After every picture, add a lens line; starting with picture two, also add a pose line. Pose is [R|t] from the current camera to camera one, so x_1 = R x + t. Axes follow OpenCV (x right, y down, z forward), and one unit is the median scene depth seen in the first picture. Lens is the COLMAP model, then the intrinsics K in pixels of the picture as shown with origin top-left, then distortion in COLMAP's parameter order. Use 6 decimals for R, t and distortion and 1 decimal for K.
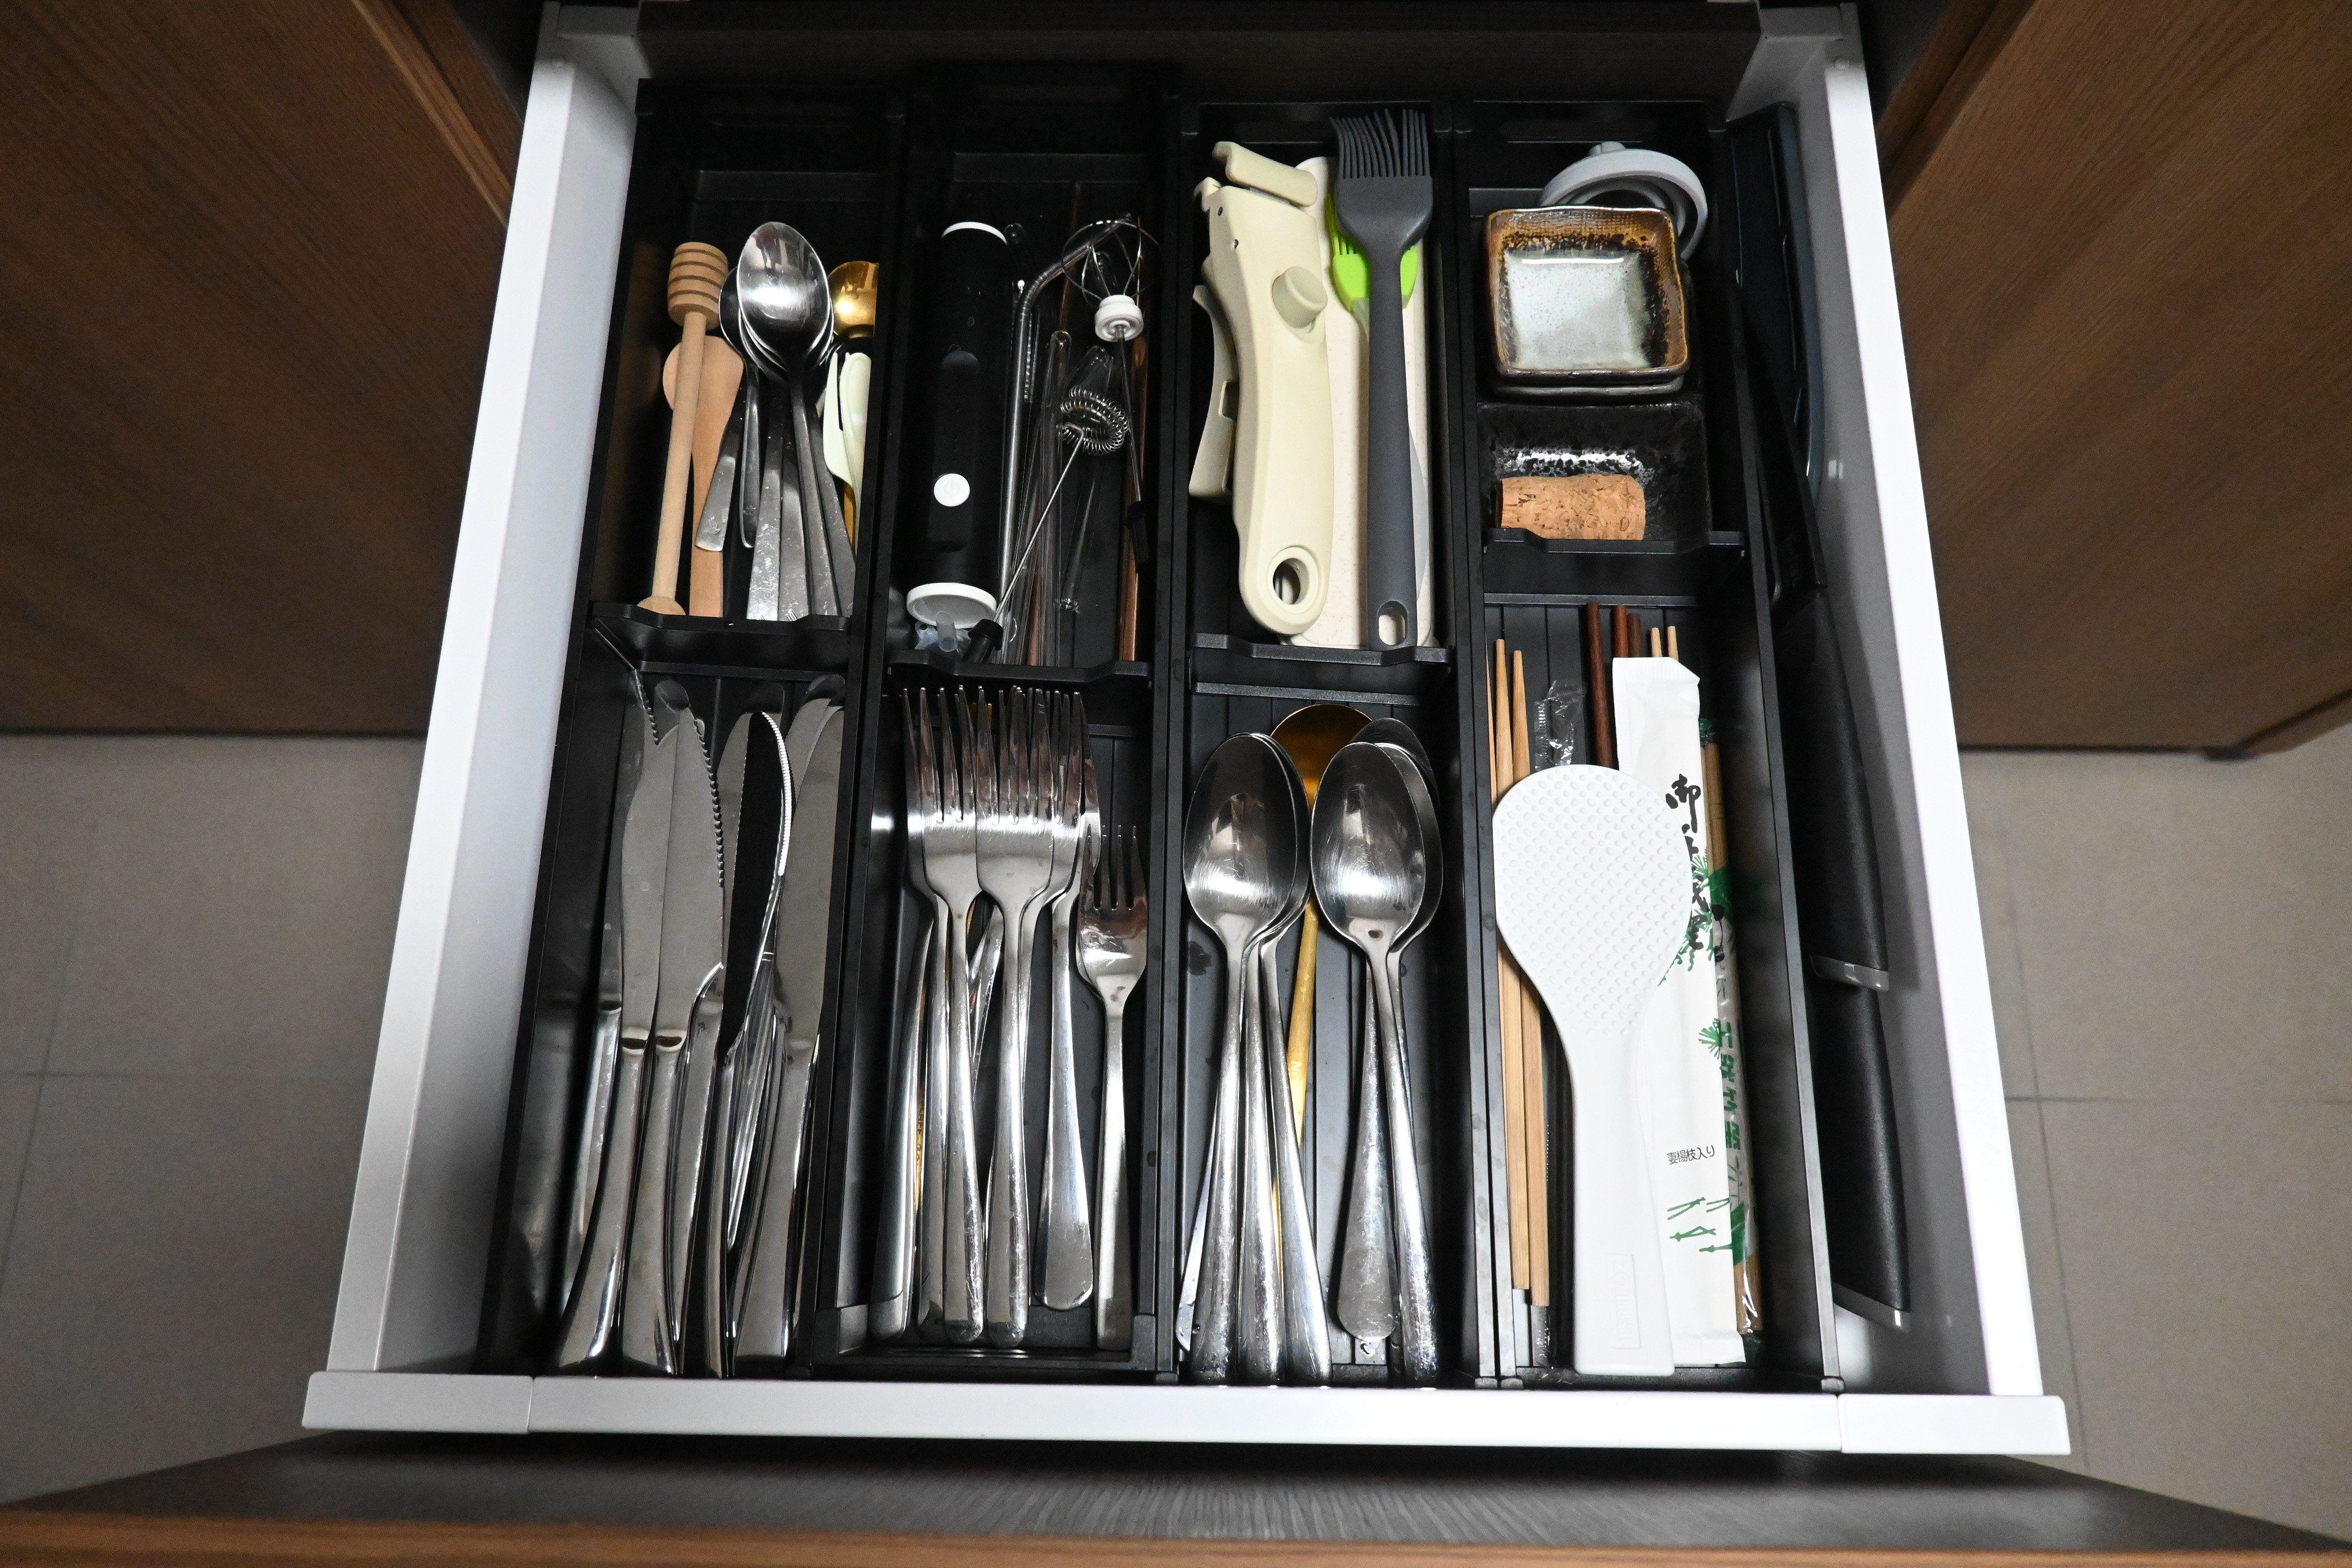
lens RADIAL K [[1625.1, 0, 1151.1], [0, 1625.1, 782.8], [0, 0, 1]] dist [0.004458, -0.000086]
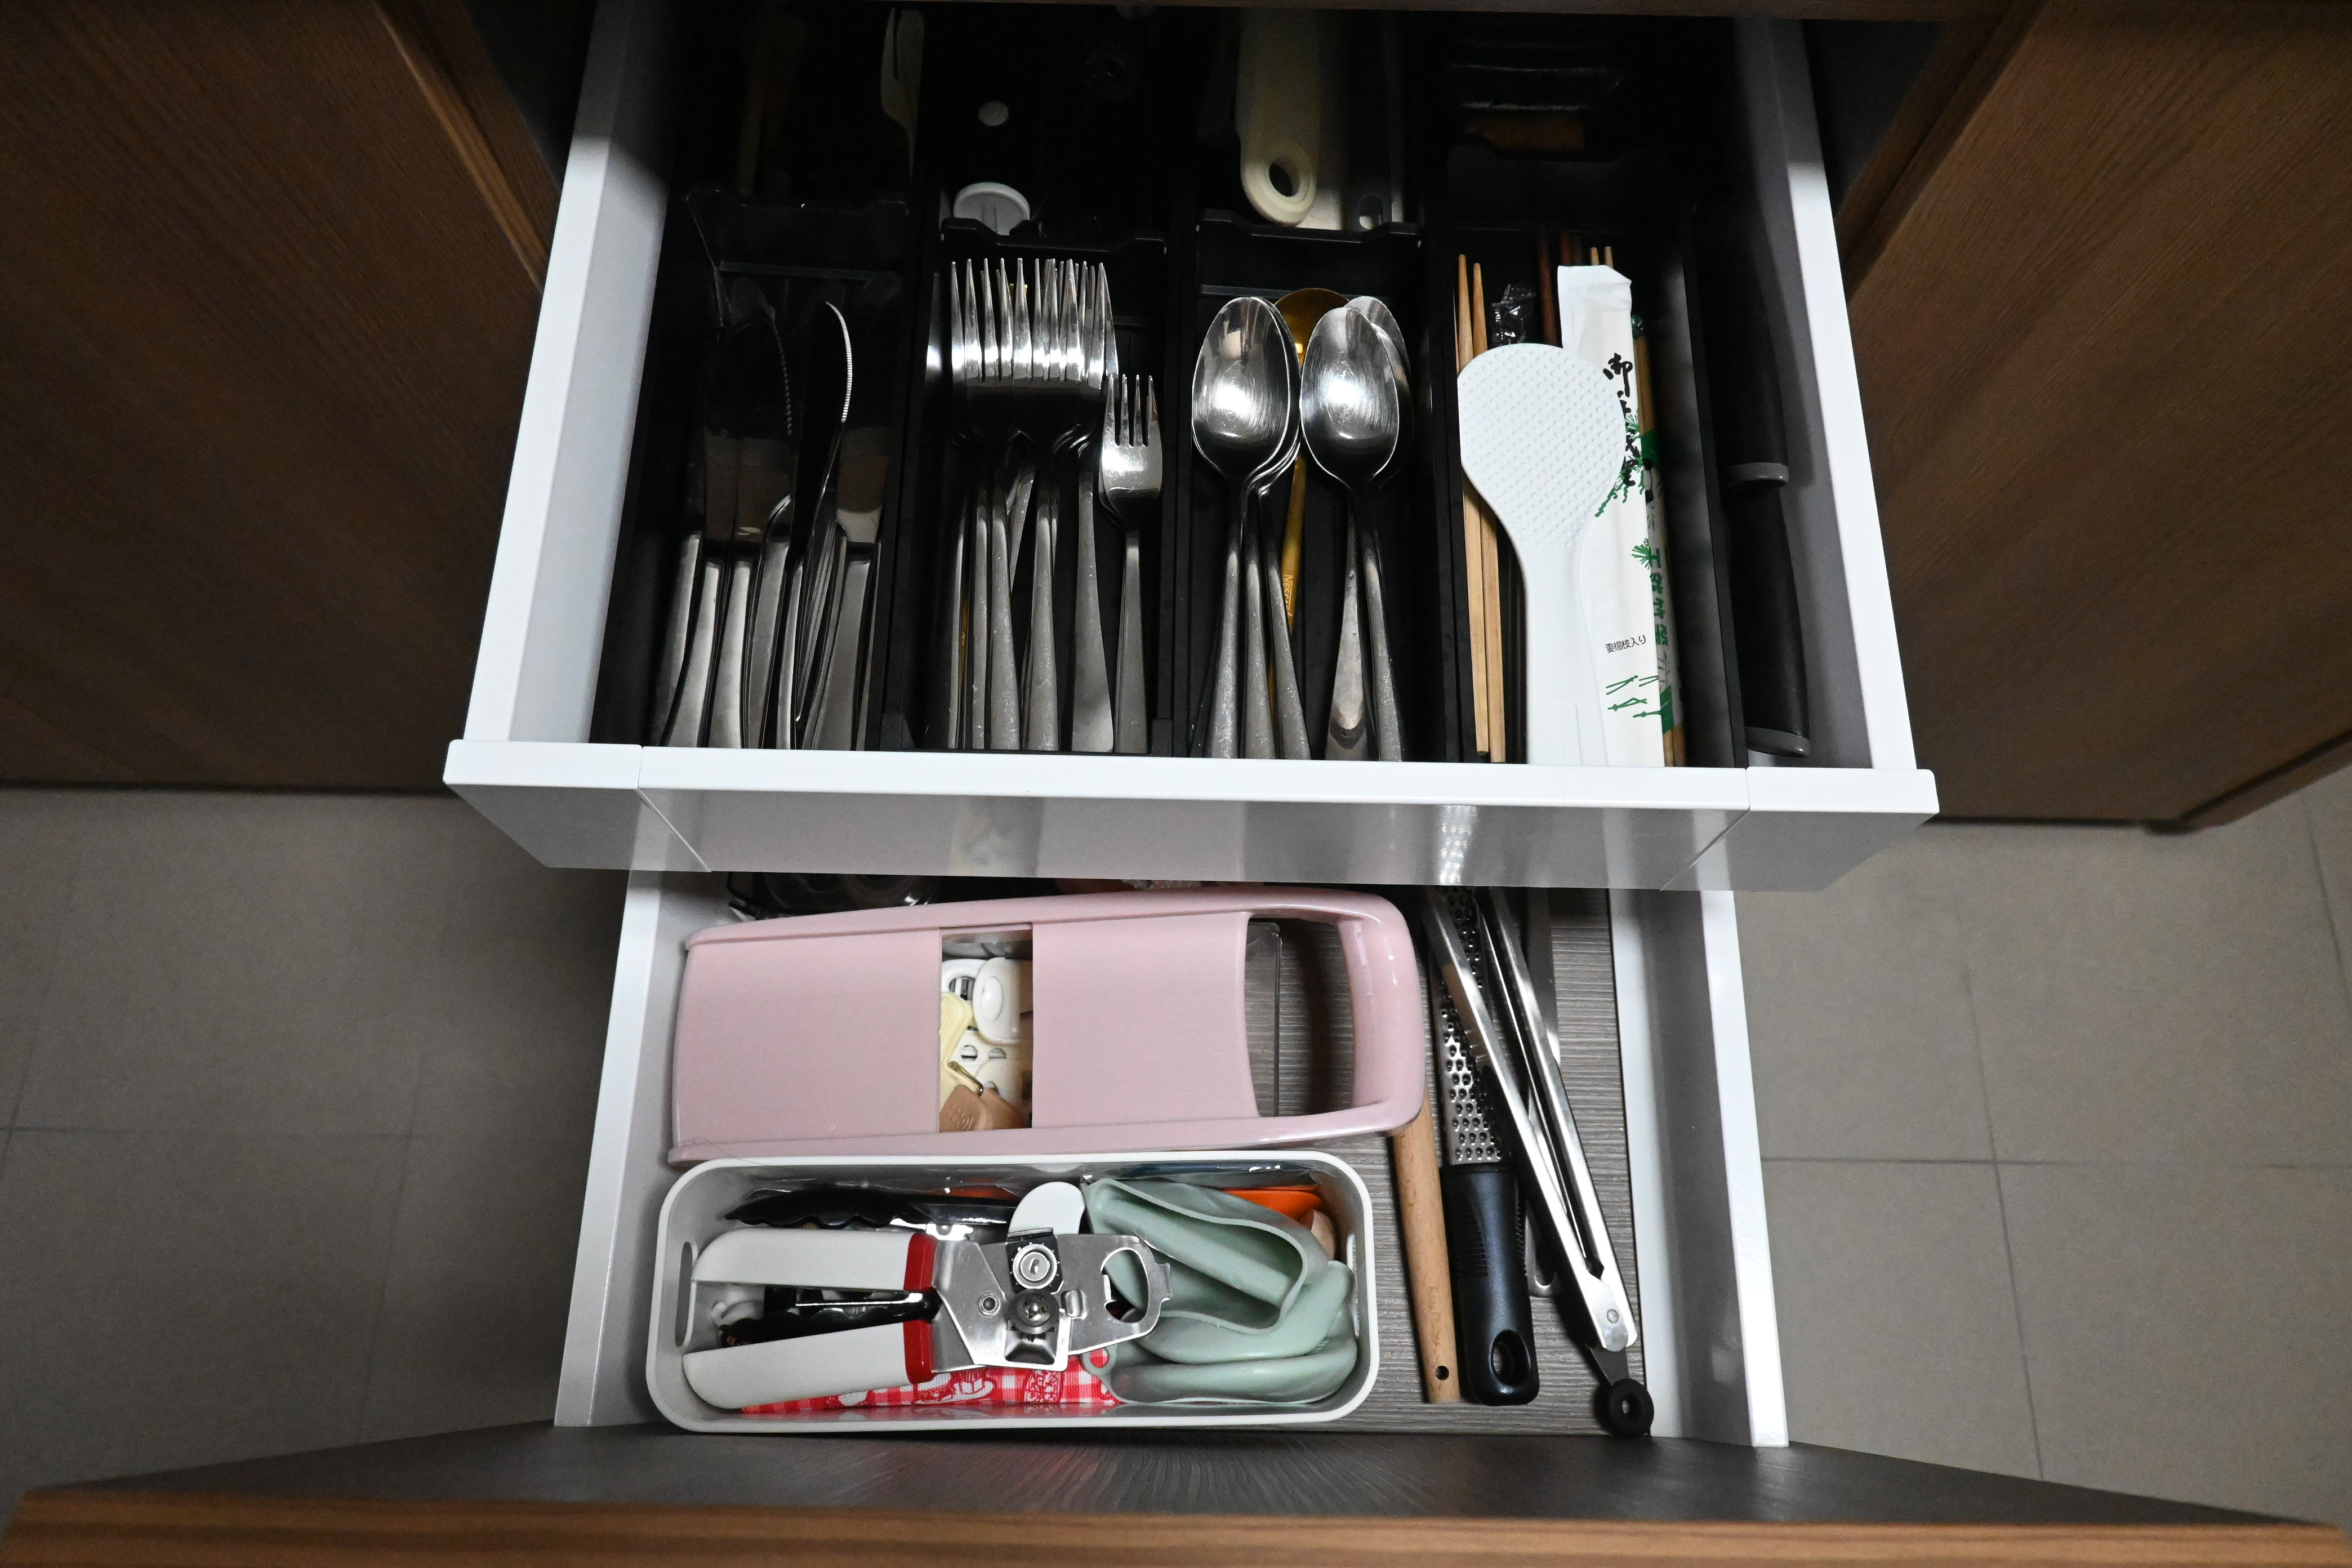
lens RADIAL K [[1597.0, 0, 1176.0], [0, 1597.0, 784.0], [0, 0, 1]] dist [0.022355, 0.002822]
pose [[0.999660, 0.000185, 0.026084, -0.021011], [0.000985, 0.998995, -0.044810, 0.365361], [-0.026066, 0.044821, 0.998655, -0.132511]]
